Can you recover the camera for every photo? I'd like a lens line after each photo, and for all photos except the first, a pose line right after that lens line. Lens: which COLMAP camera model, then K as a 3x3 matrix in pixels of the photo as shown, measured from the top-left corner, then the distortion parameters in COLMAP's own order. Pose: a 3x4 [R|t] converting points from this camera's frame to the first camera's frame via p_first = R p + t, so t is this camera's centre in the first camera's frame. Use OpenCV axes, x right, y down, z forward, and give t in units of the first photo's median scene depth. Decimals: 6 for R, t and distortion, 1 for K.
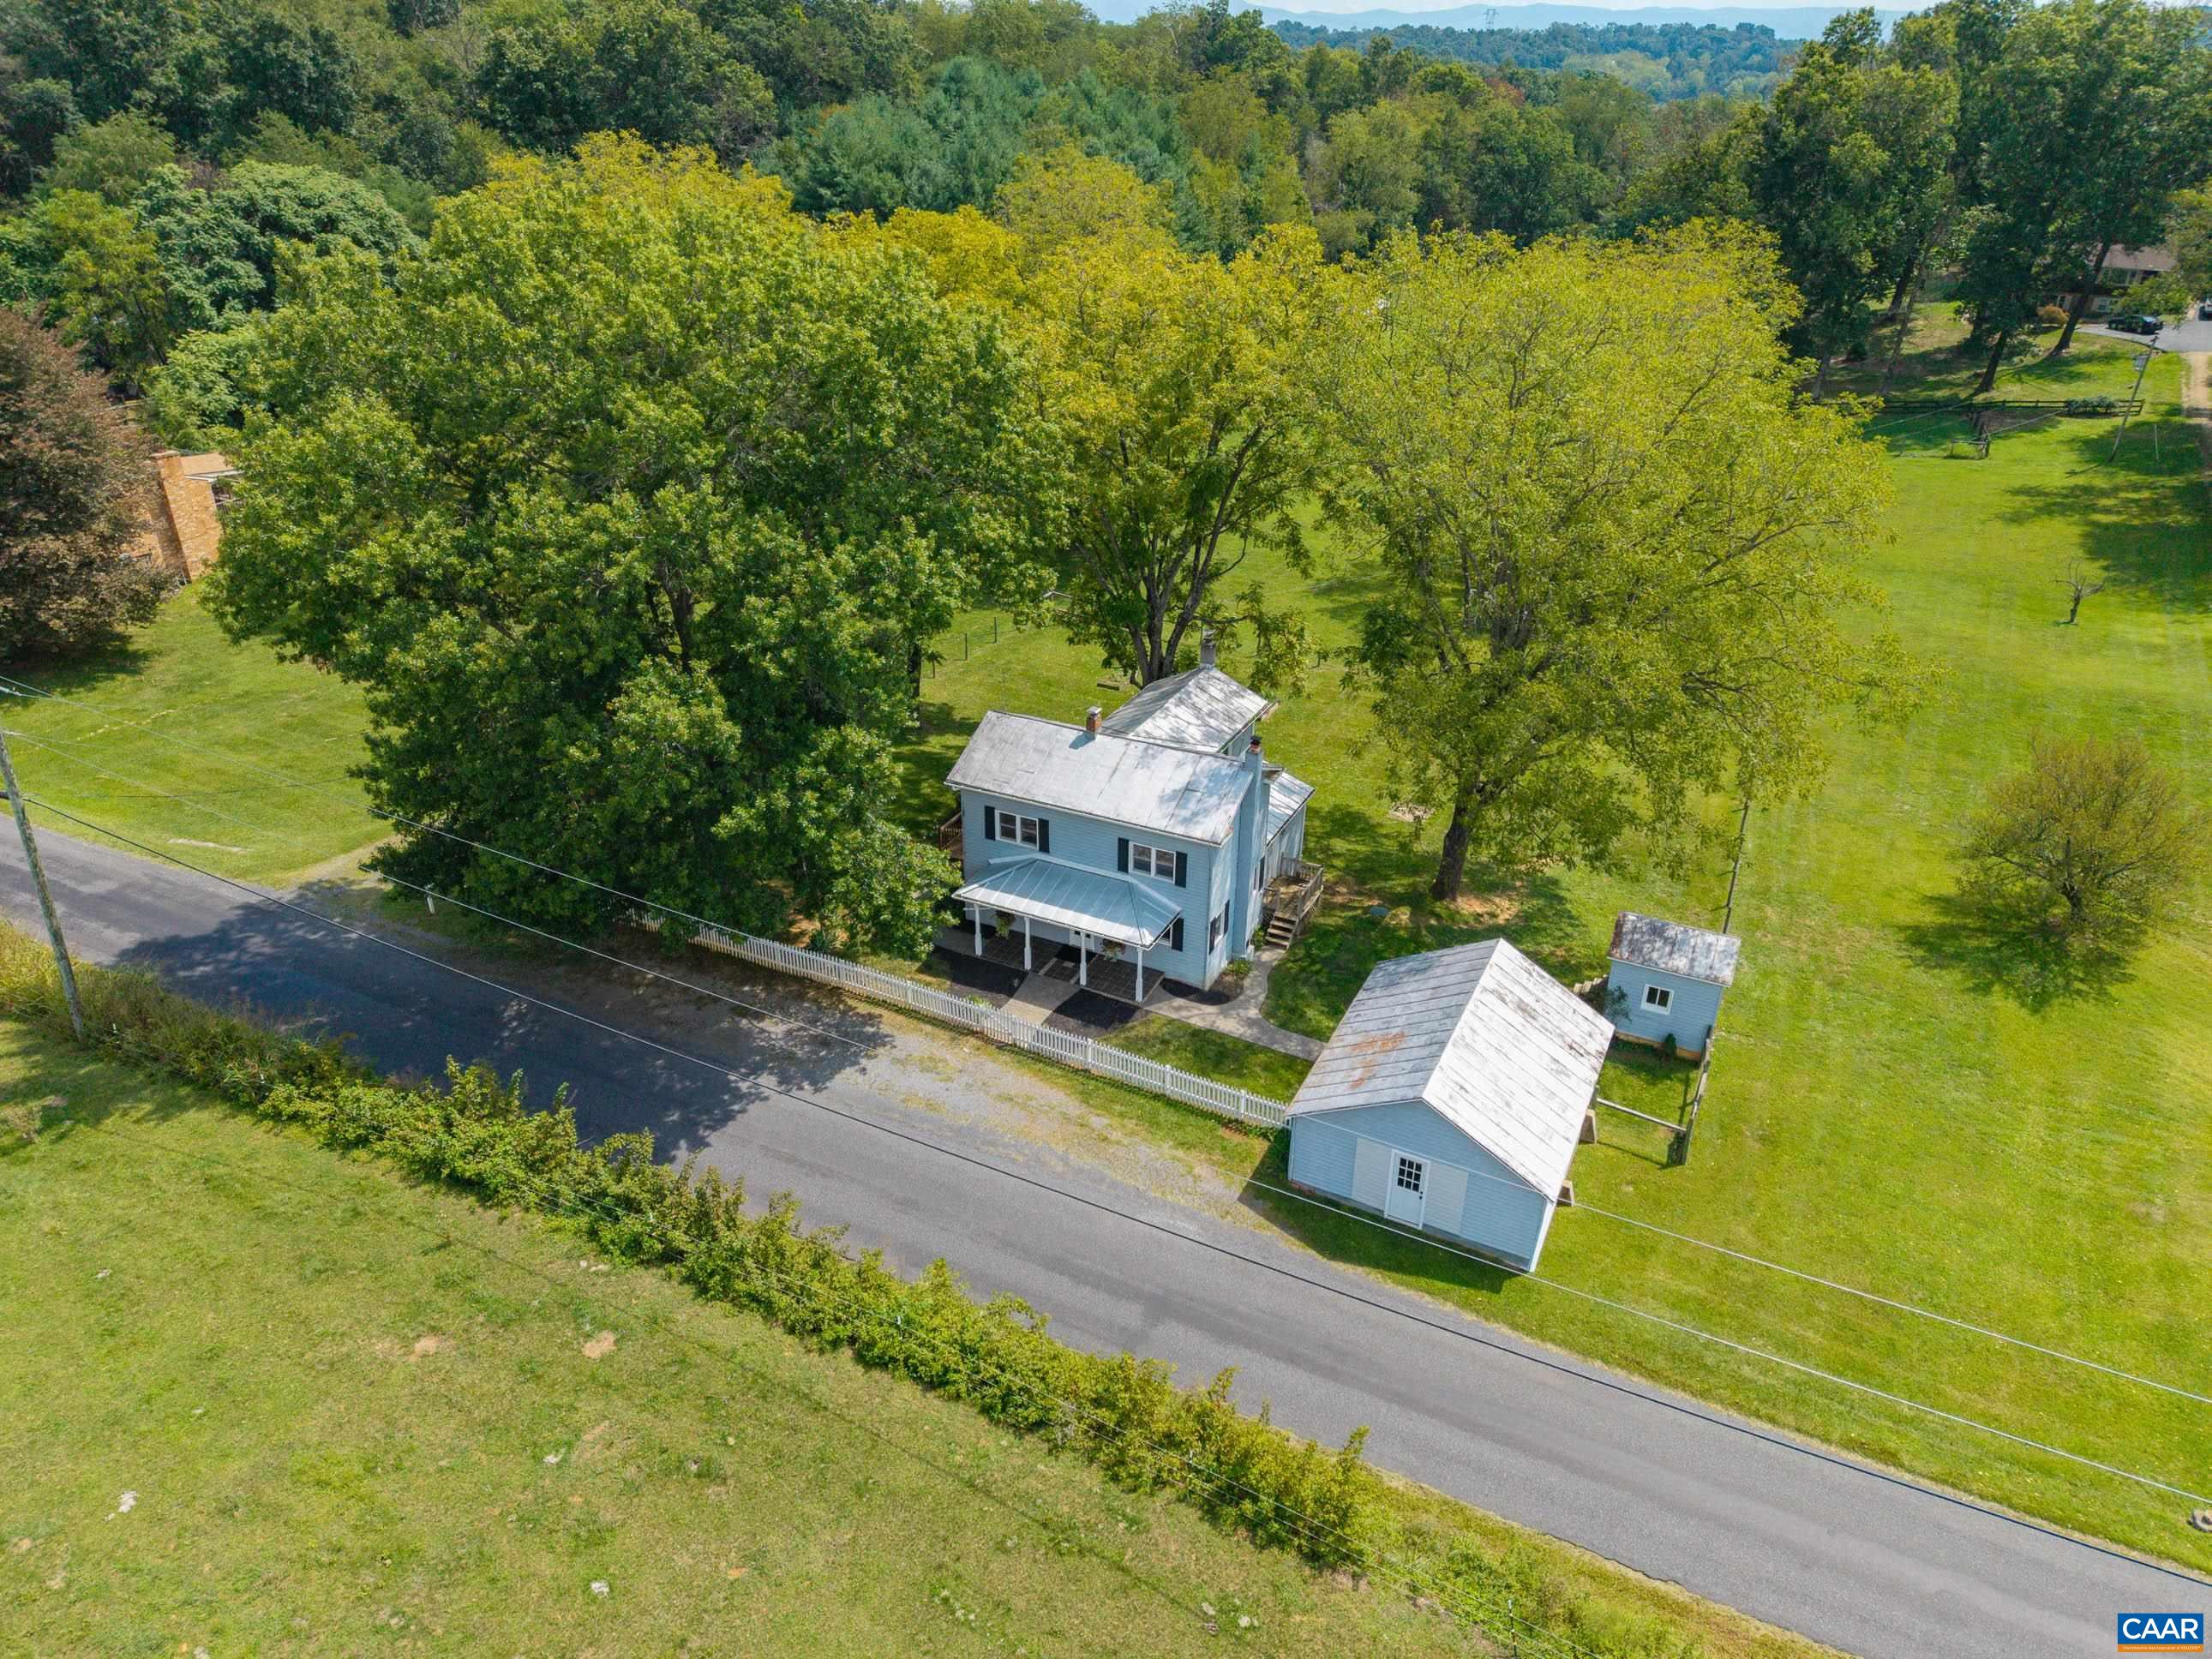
lens RADIAL K [[1489.2, 0, 1096.5], [0, 1489.2, 848.6], [0, 0, 1]] dist [0.020324, -0.015057]
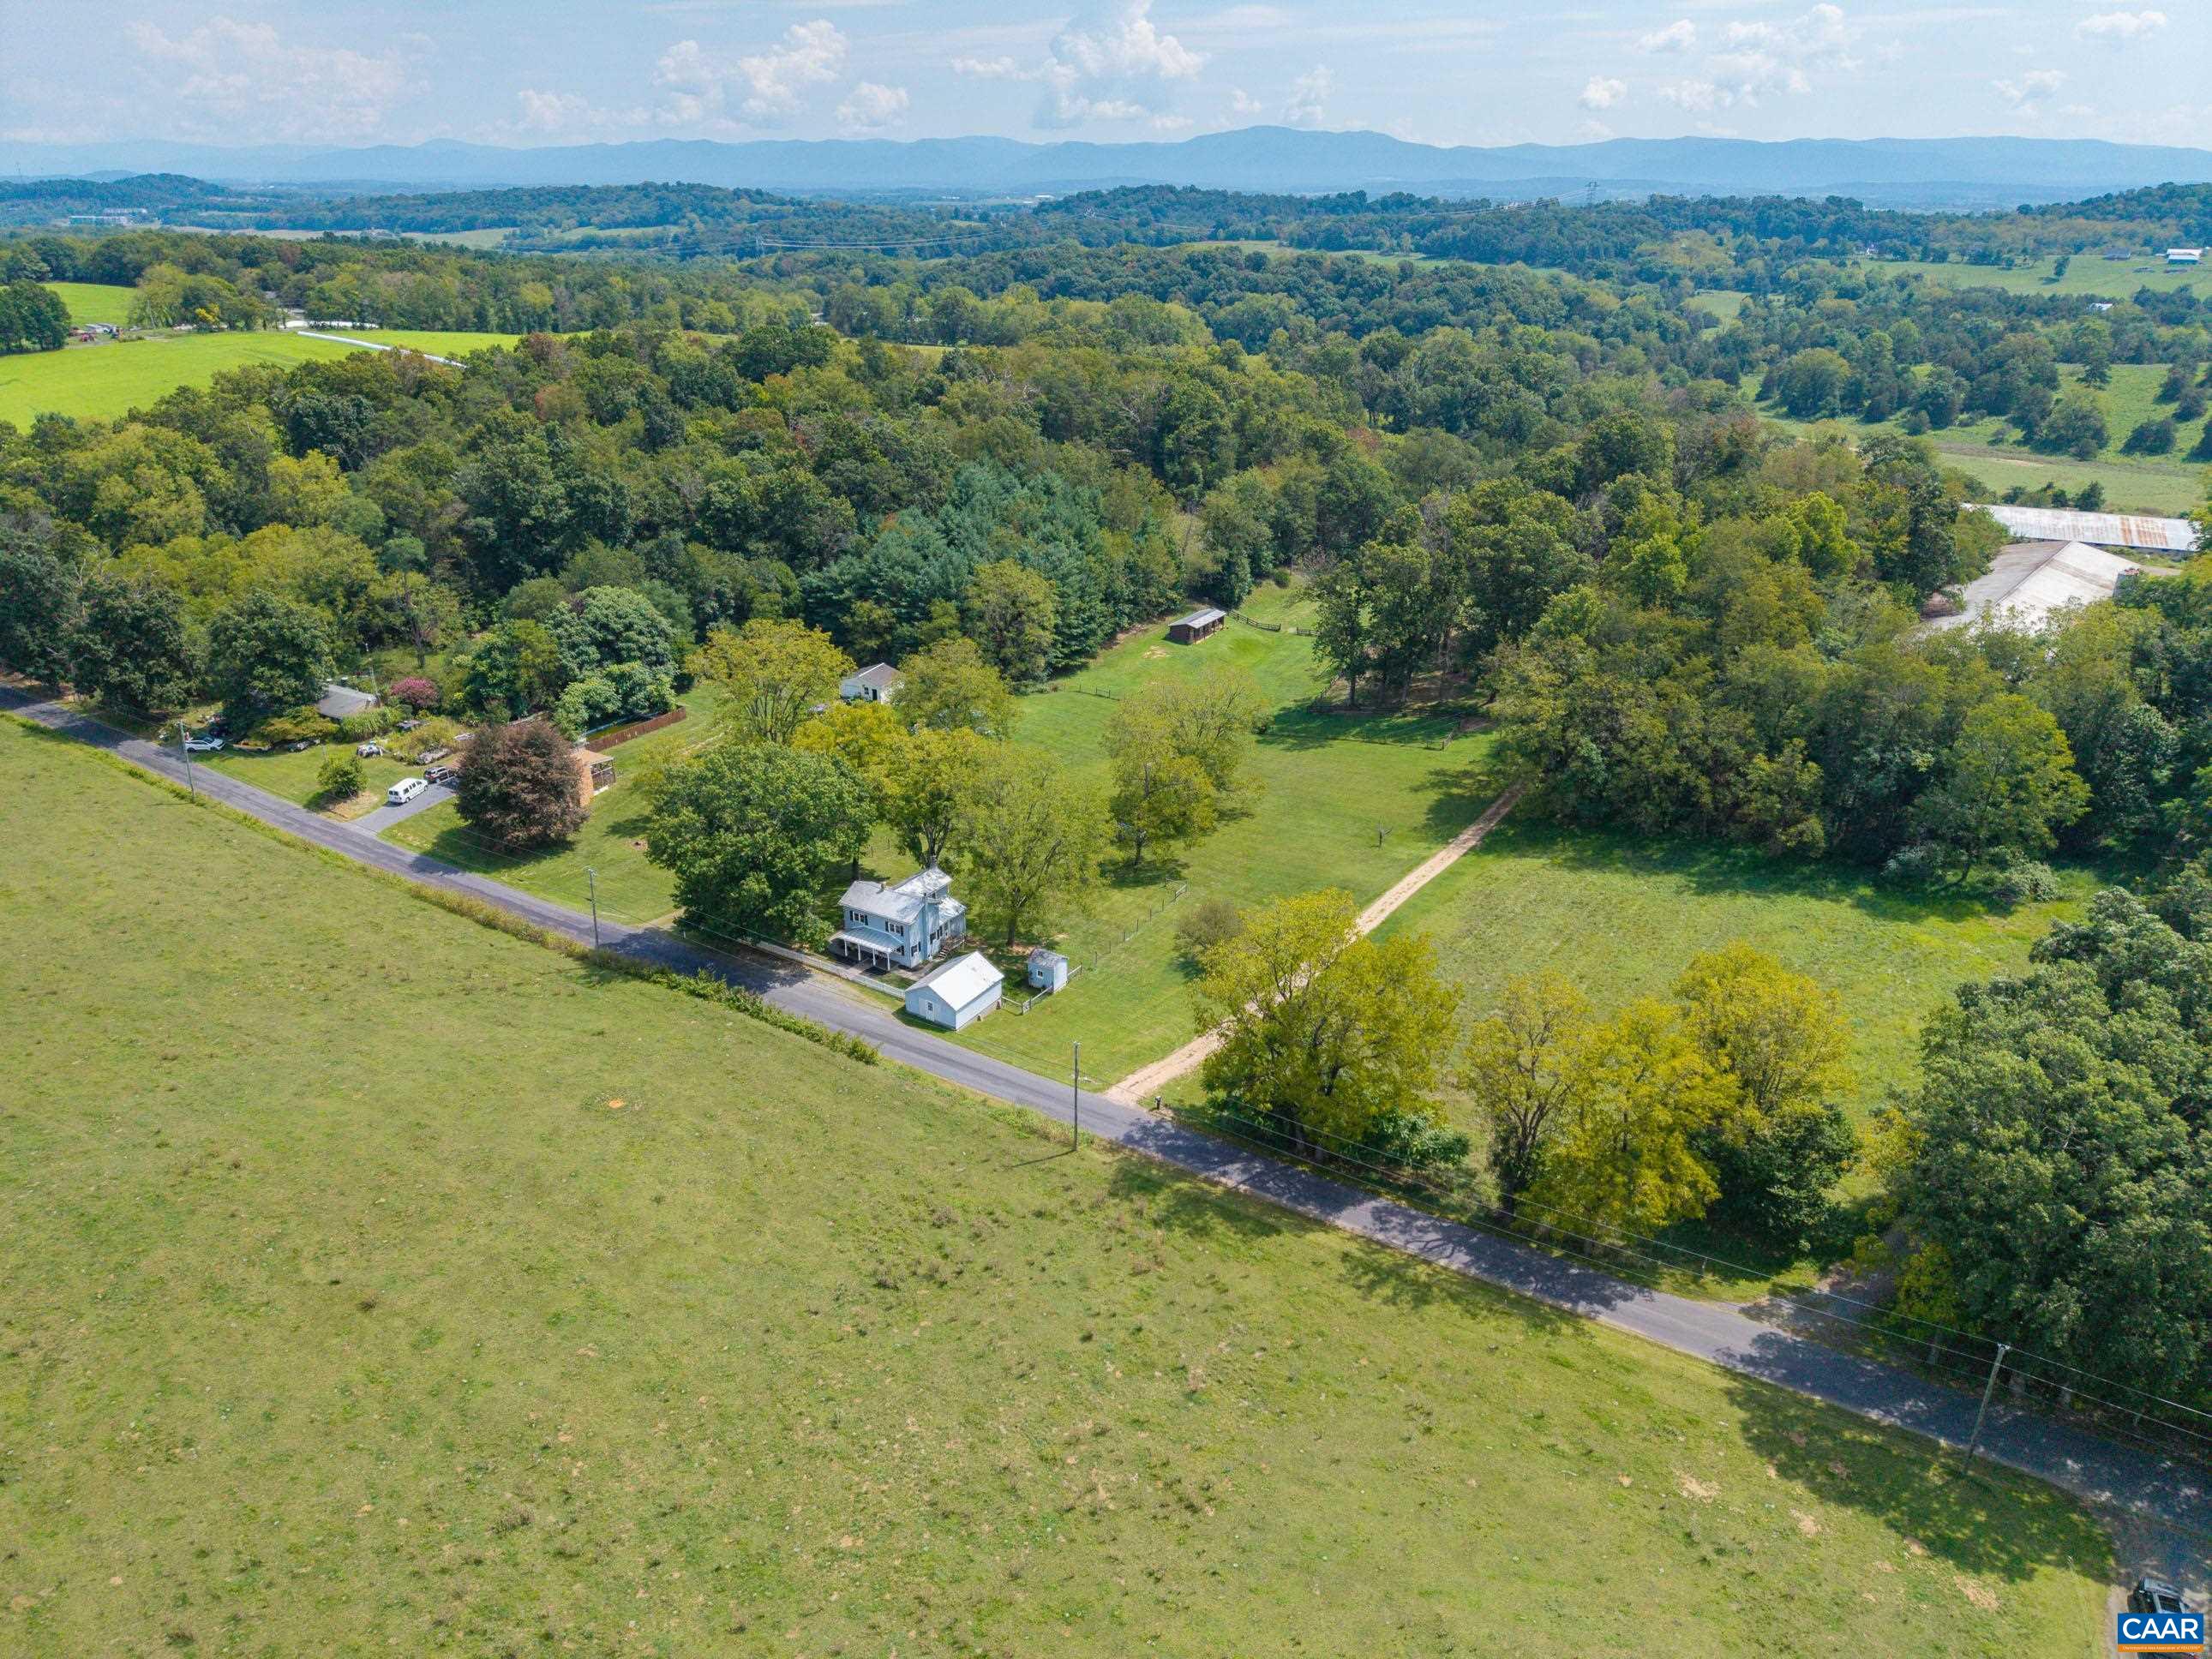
lens RADIAL K [[1489.2, 0, 1105.6], [0, 1489.2, 825.9], [0, 0, 1]] dist [0.020324, -0.015057]
pose [[0.996239, 0.030636, -0.081048, 0.799693], [-0.037432, 0.995787, -0.083708, 0.042366], [0.078142, 0.086427, 0.993189, -2.404423]]
